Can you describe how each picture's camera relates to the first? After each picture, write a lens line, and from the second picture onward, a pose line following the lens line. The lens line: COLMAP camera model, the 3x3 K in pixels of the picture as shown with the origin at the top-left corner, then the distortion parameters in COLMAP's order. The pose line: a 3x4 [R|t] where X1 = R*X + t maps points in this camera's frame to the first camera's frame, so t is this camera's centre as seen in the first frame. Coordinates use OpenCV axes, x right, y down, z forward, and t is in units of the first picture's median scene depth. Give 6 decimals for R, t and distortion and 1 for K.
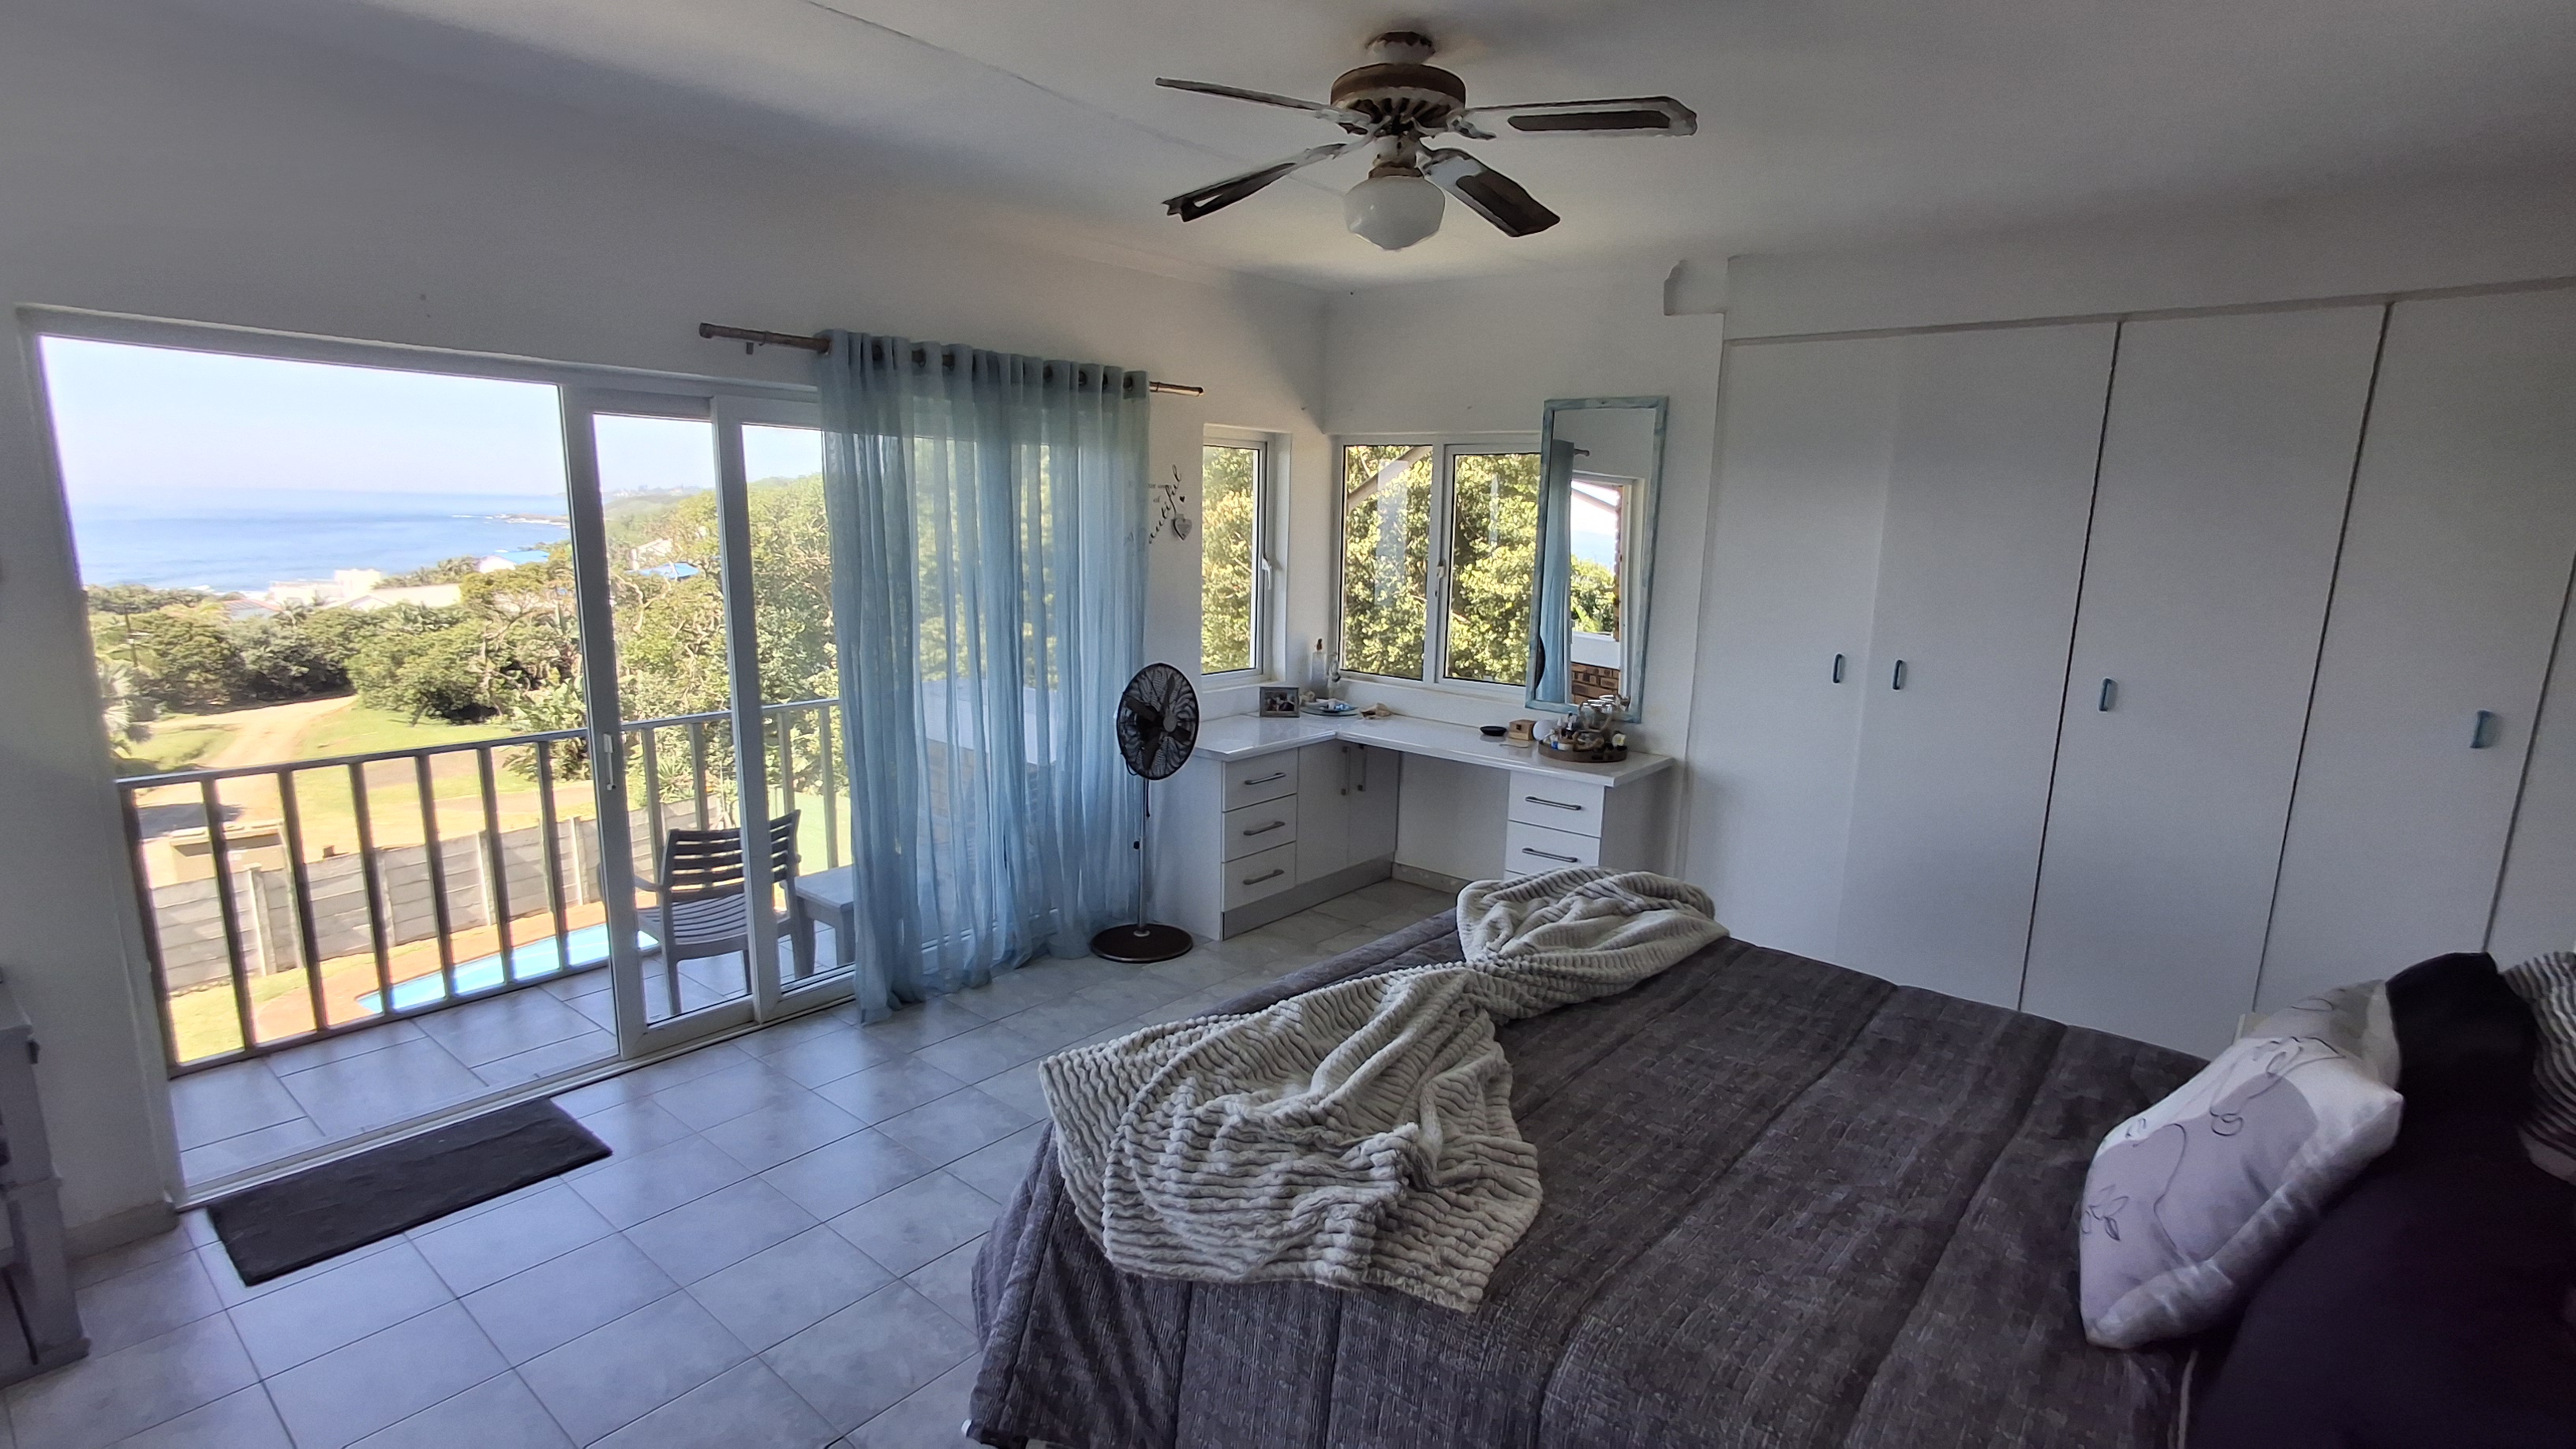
lens RADIAL K [[1192.8, 0, 1281.6], [0, 1192.8, 736.8], [0, 0, 1]] dist [0.004264, -0.000922]
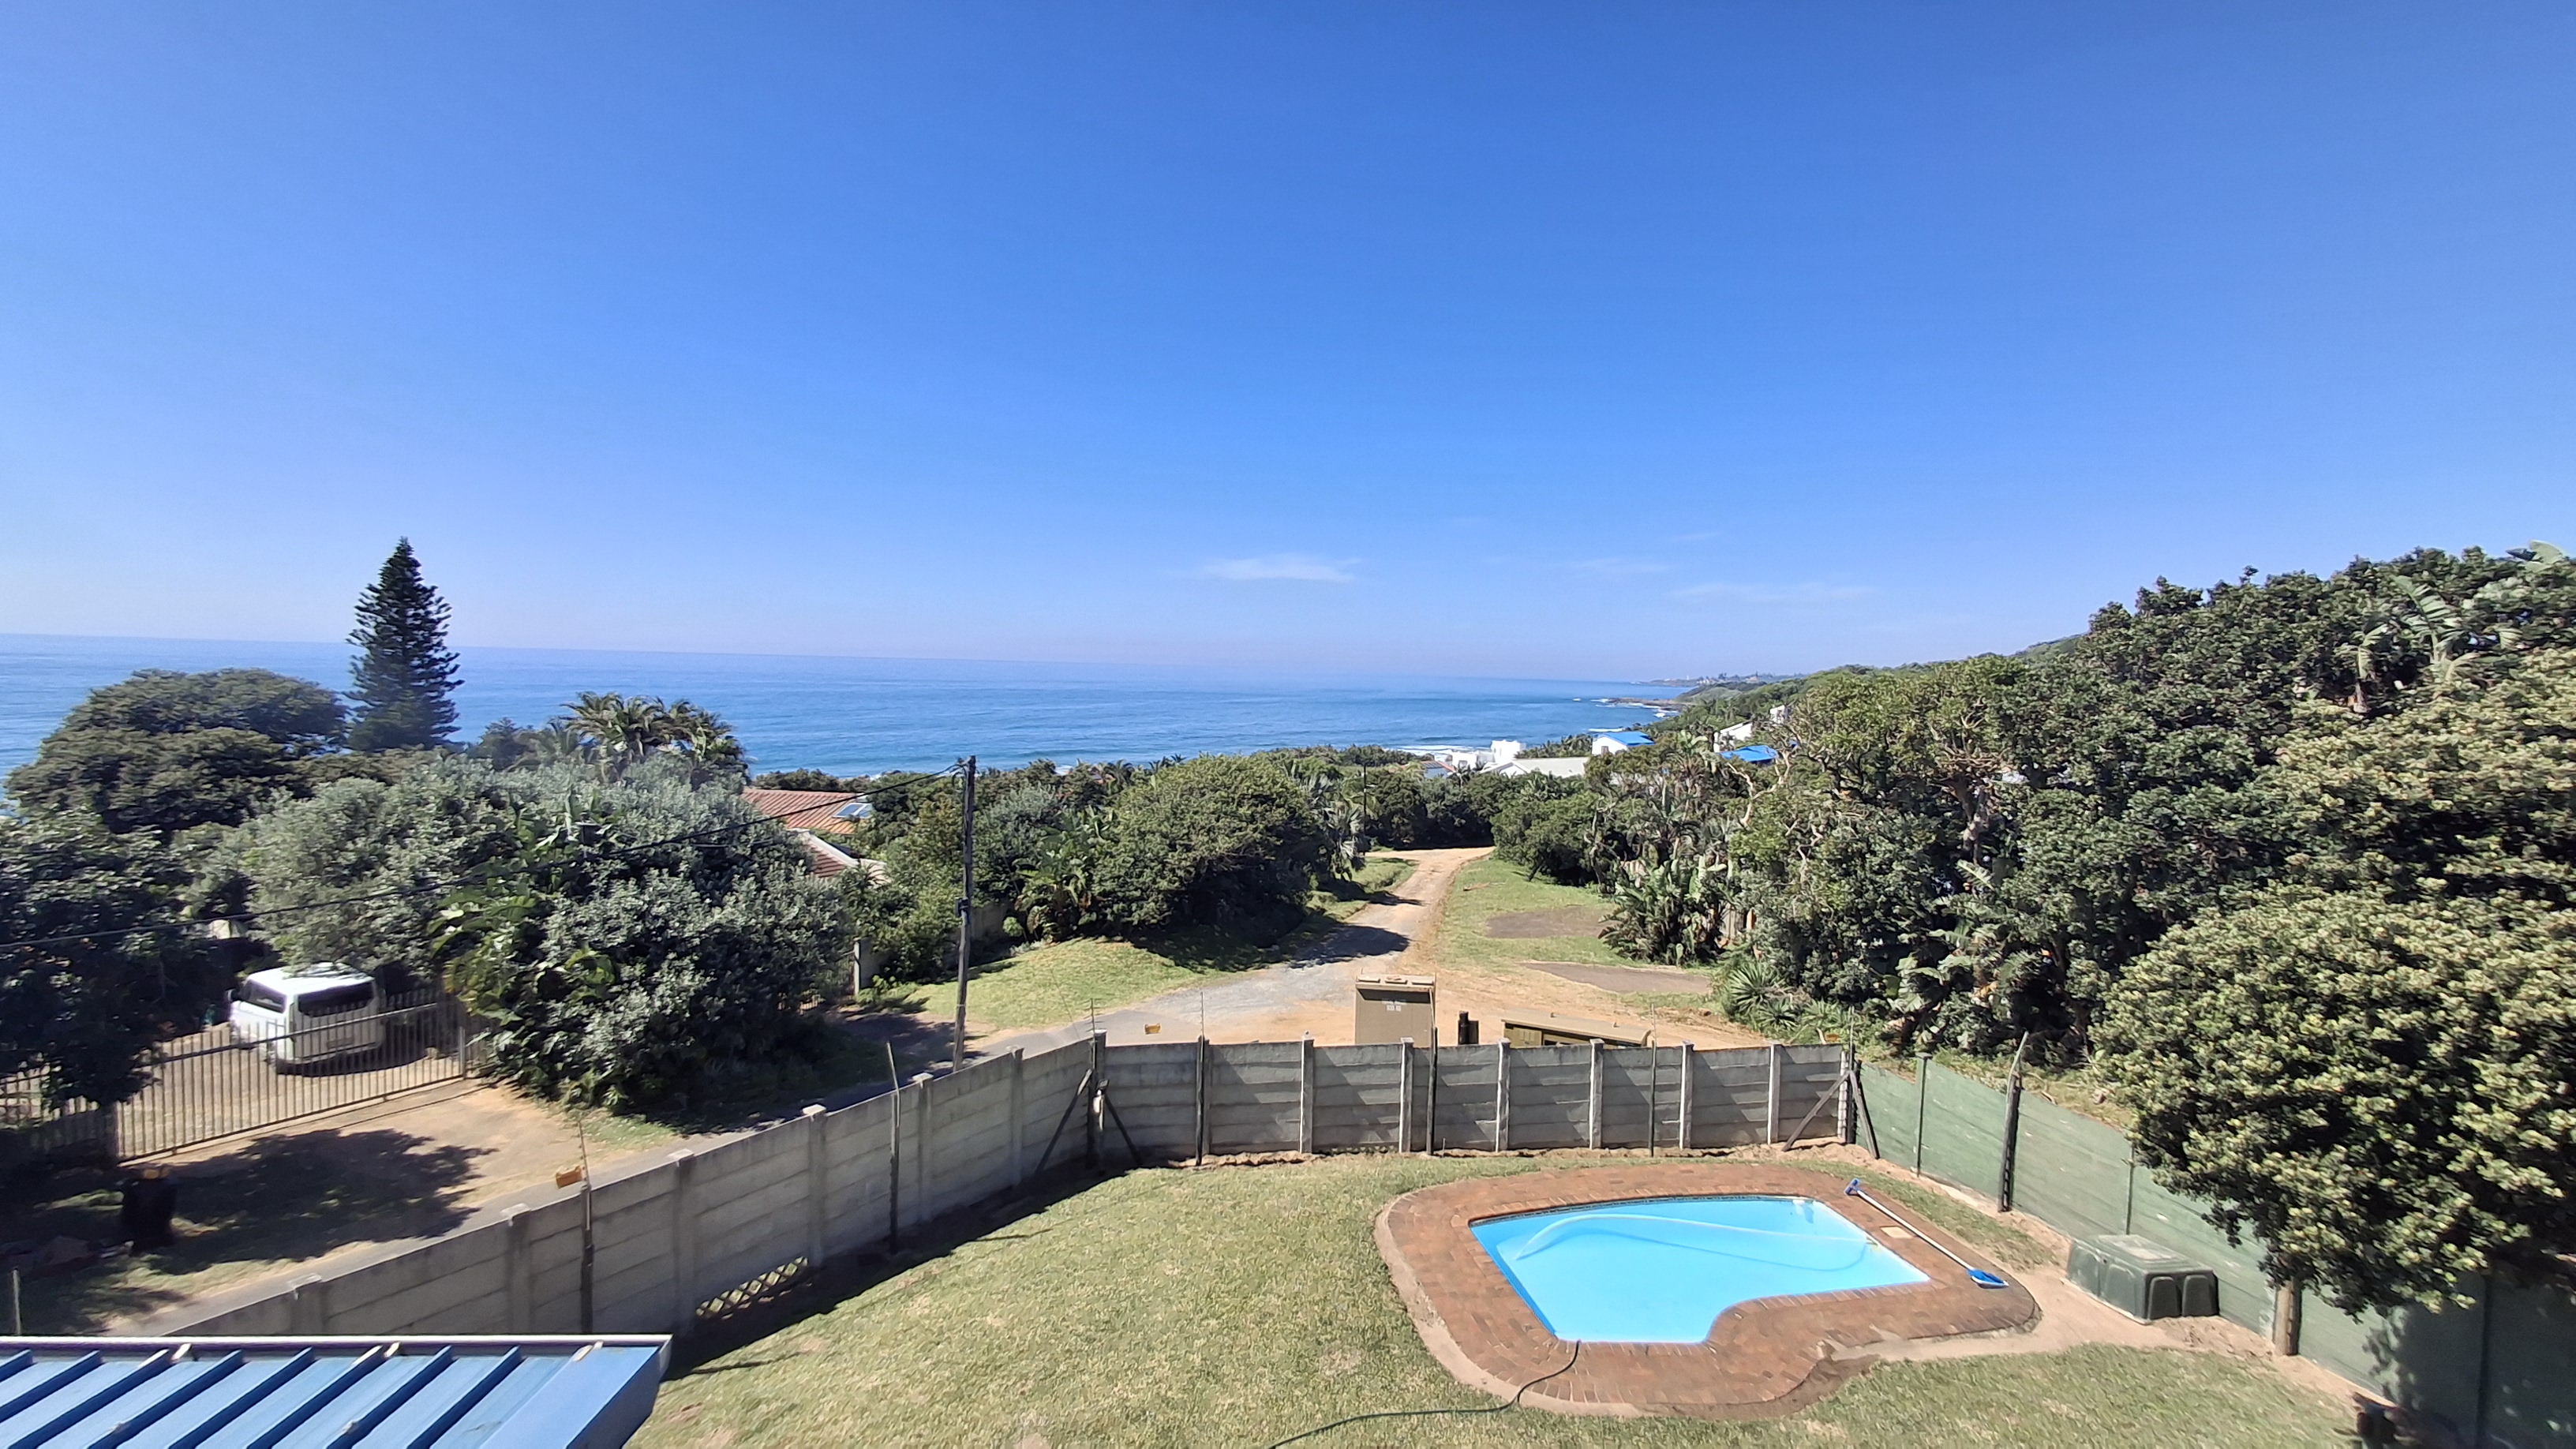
lens RADIAL K [[1192.8, 0, 1319.7], [0, 1192.8, 742.5], [0, 0, 1]] dist [0.004264, -0.000922]
pose [[0.690549, 0.040555, -0.722148, -0.046221], [-0.147926, 0.985241, -0.086123, -0.010688], [0.707997, 0.166297, 0.686356, 0.050650]]
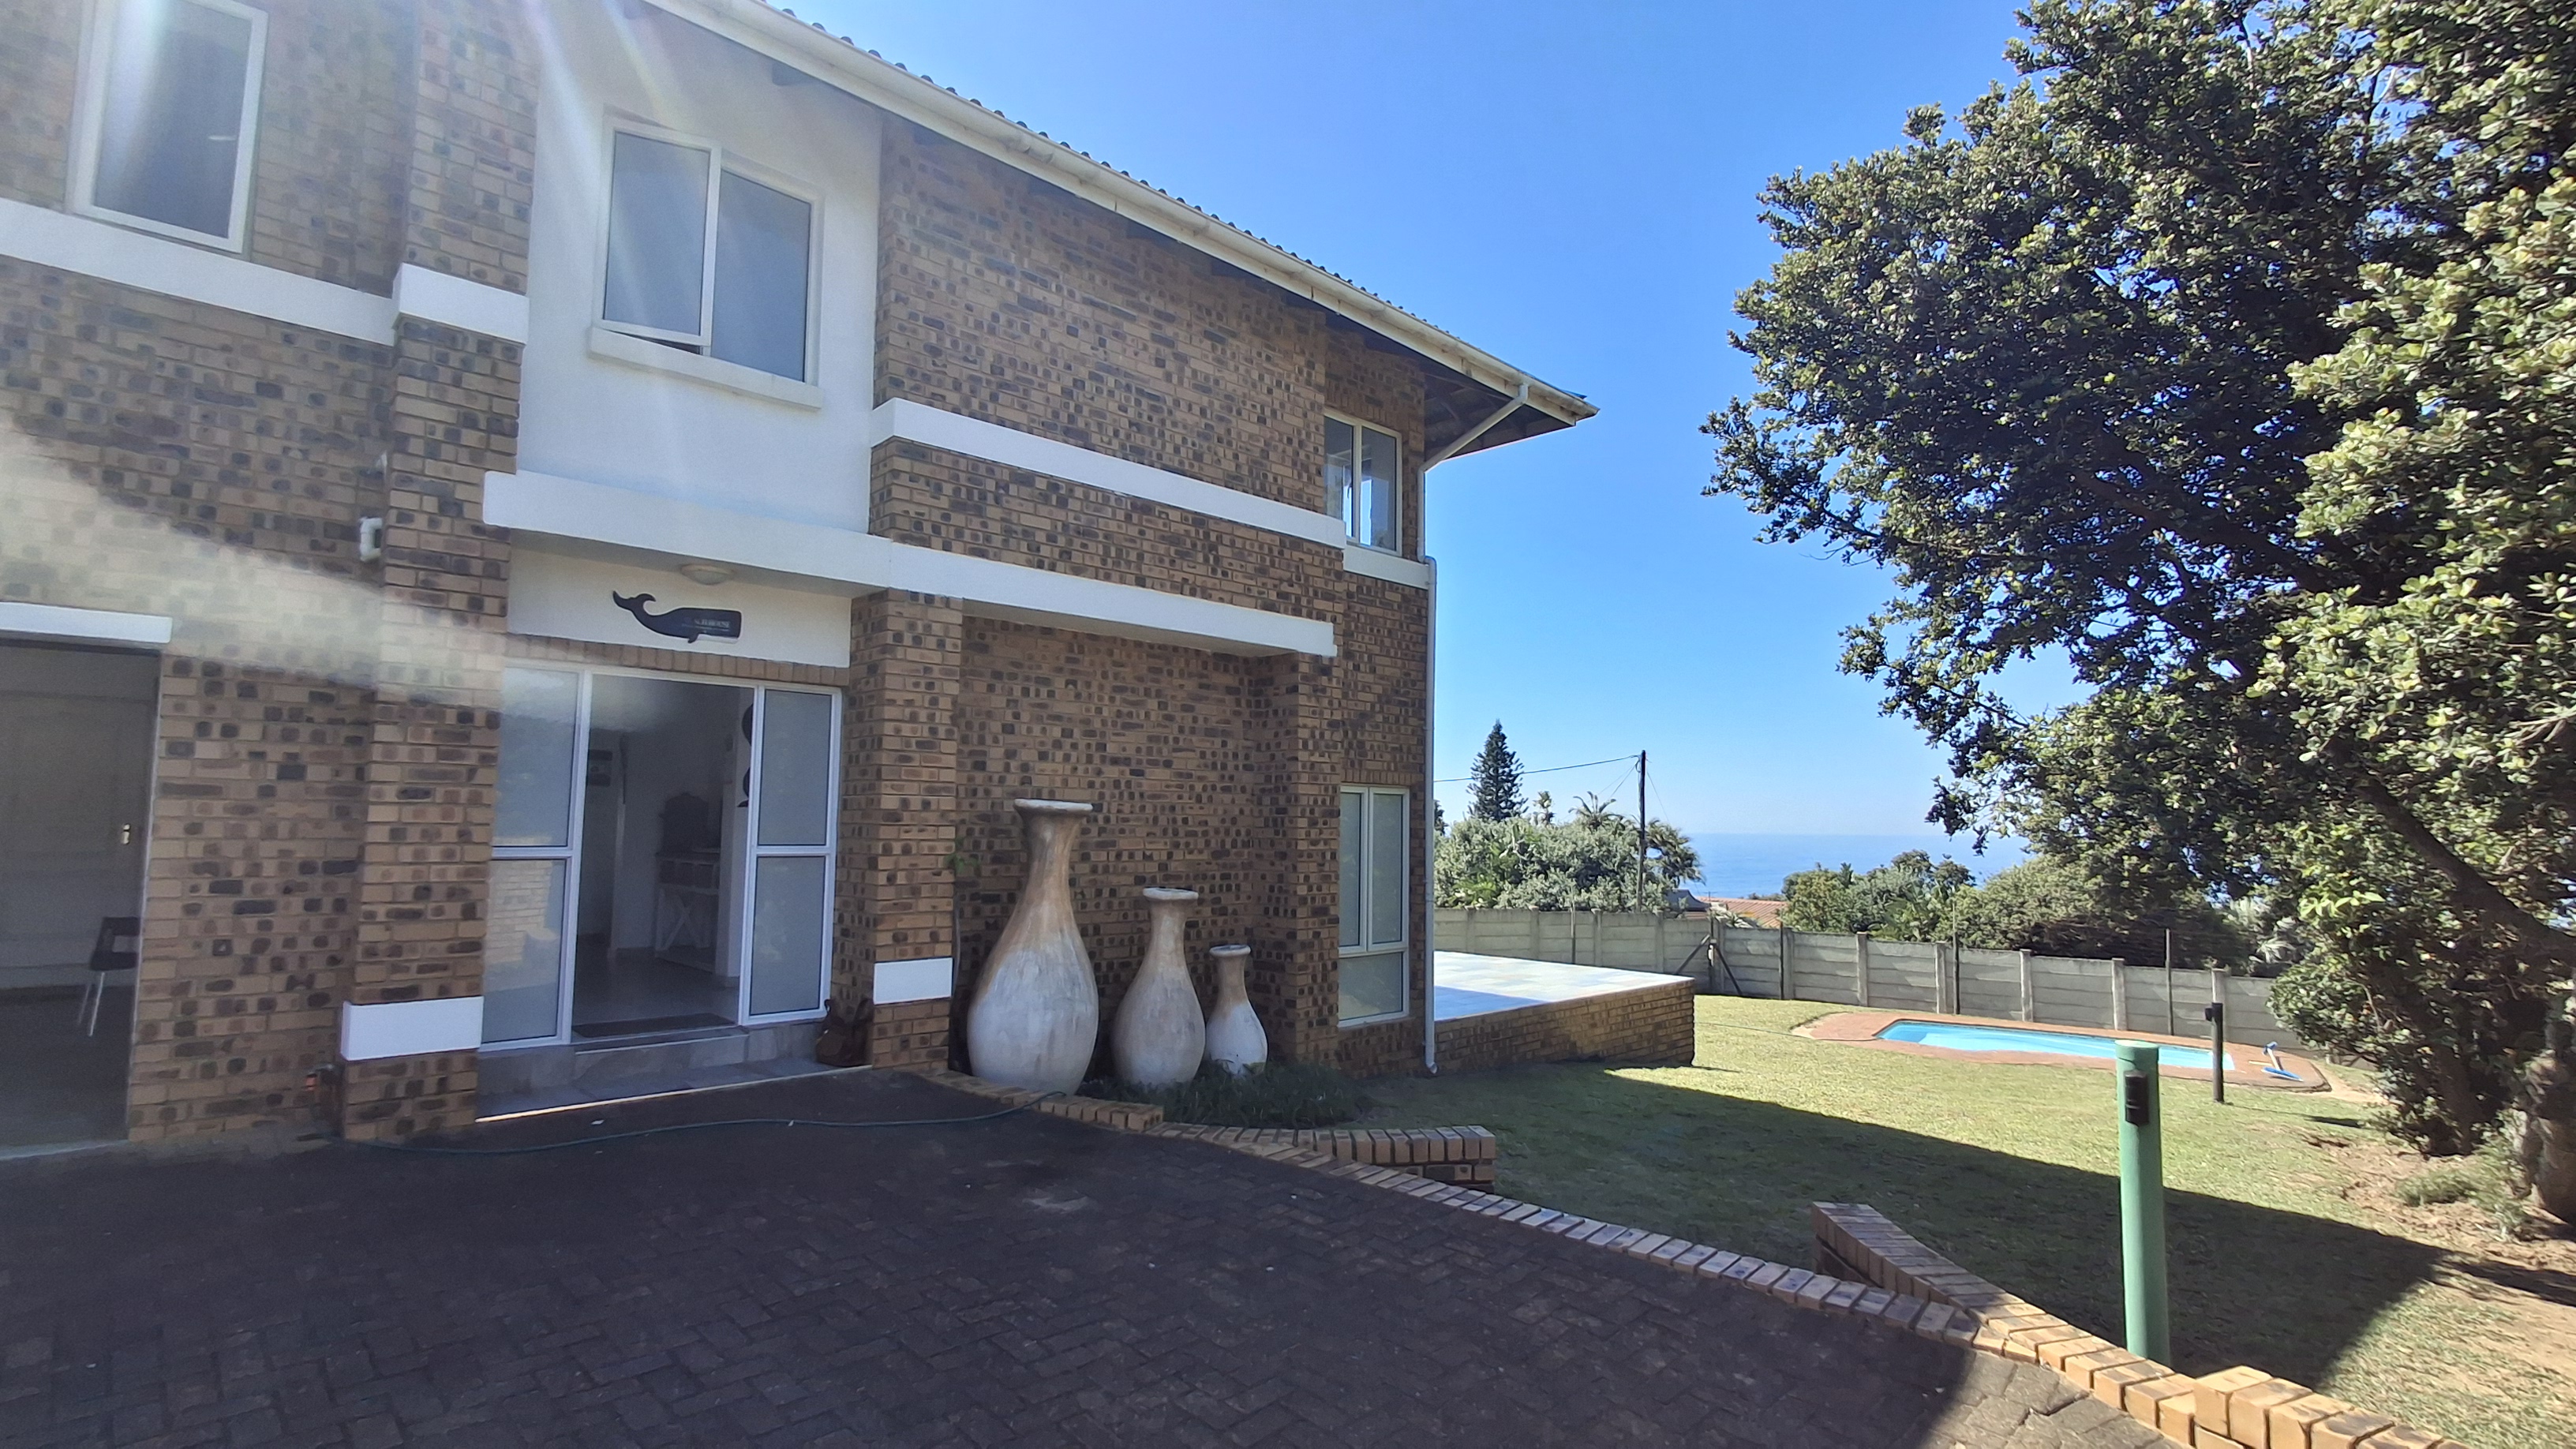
lens RADIAL K [[1192.8, 0, 1308.0], [0, 1192.8, 739.6], [0, 0, 1]] dist [0.004264, -0.000922]
pose [[-0.082630, -0.098327, -0.991718, 0.155296], [-0.199977, 0.976516, -0.080157, 0.033692], [0.976310, 0.191698, -0.100353, 0.089188]]
